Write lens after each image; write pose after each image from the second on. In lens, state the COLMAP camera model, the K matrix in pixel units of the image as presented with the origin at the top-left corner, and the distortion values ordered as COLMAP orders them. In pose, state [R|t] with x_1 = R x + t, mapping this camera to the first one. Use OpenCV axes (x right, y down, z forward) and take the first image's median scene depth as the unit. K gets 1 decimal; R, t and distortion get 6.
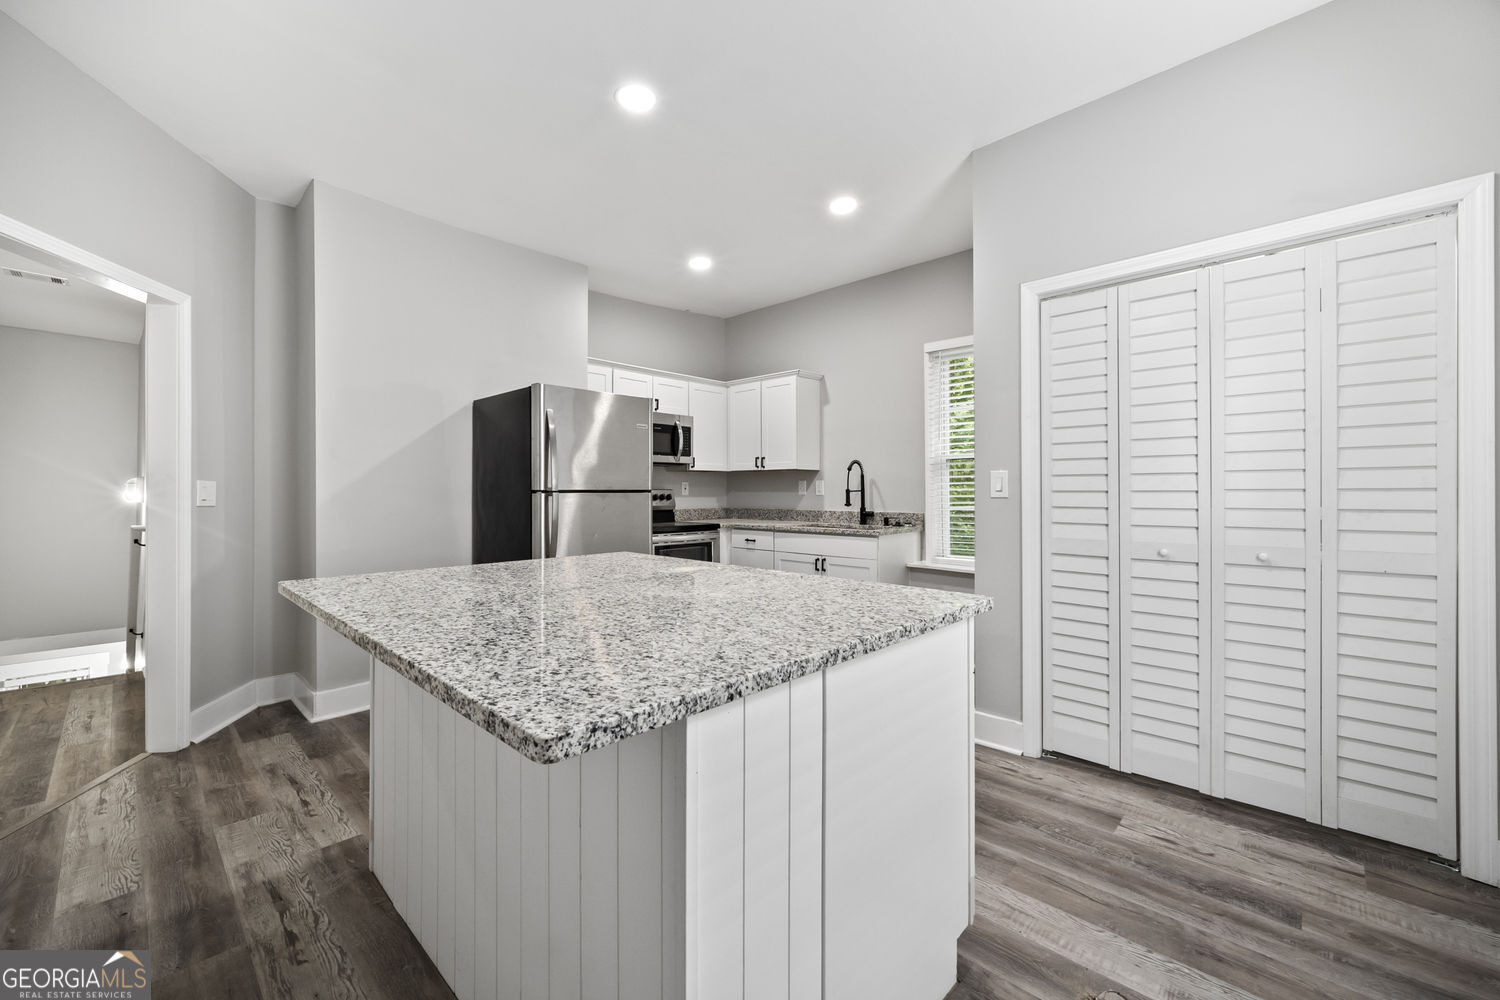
lens RADIAL K [[596.1, 0, 745.3], [0, 596.1, 489.9], [0, 0, 1]] dist [-0.021293, -0.000059]
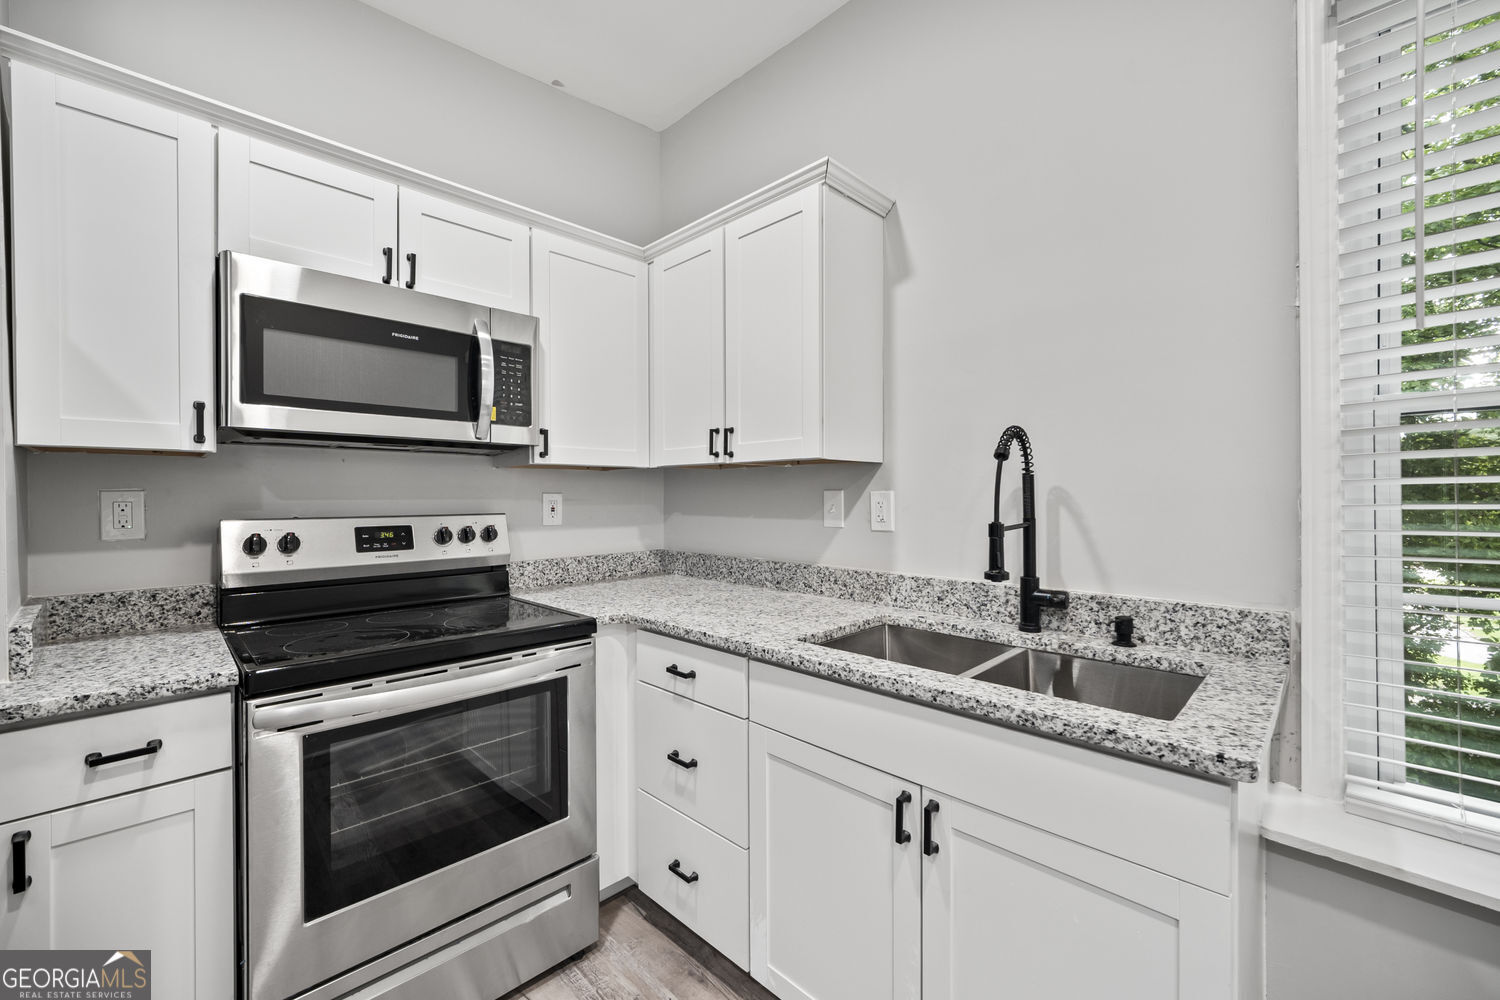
lens RADIAL K [[596.1, 0, 745.3], [0, 596.1, 489.9], [0, 0, 1]] dist [-0.021293, -0.000059]
pose [[0.999631, 0.000479, -0.027172, 0.052144], [-0.000683, 0.999972, -0.007505, -0.014427], [0.027168, 0.007521, 0.999603, 0.659002]]
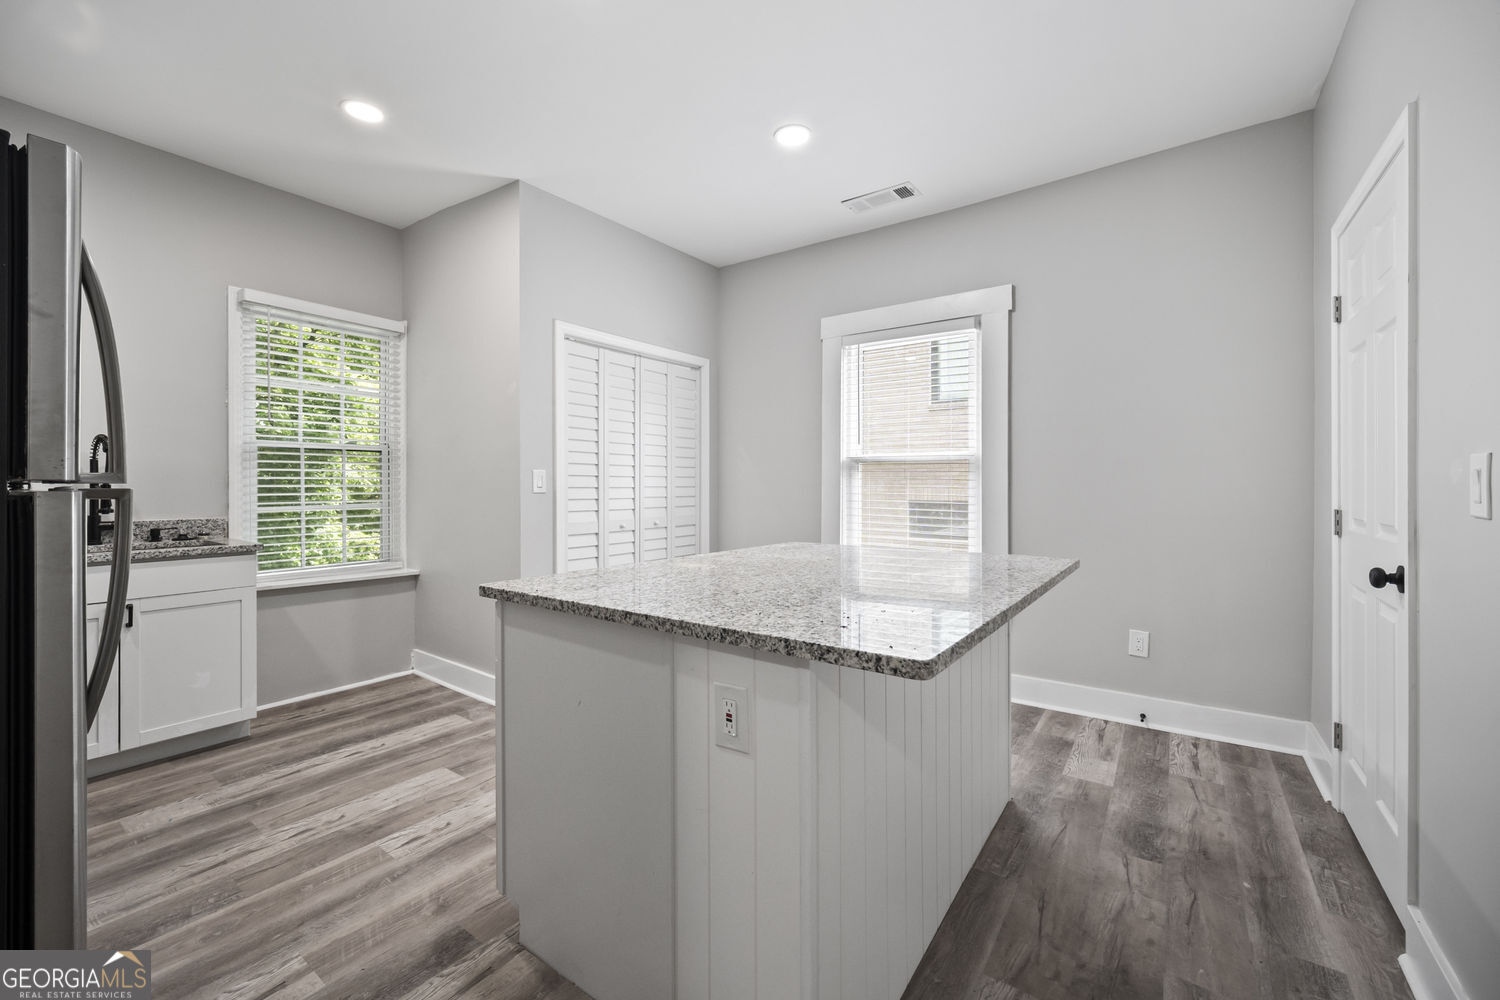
lens RADIAL K [[596.1, 0, 745.3], [0, 596.1, 489.9], [0, 0, 1]] dist [-0.021293, -0.000059]
pose [[-0.163577, -0.000223, 0.986530, -0.453566], [0.001217, 0.999999, 0.000428, 0.004044], [-0.986530, 0.001270, -0.163577, 0.450021]]
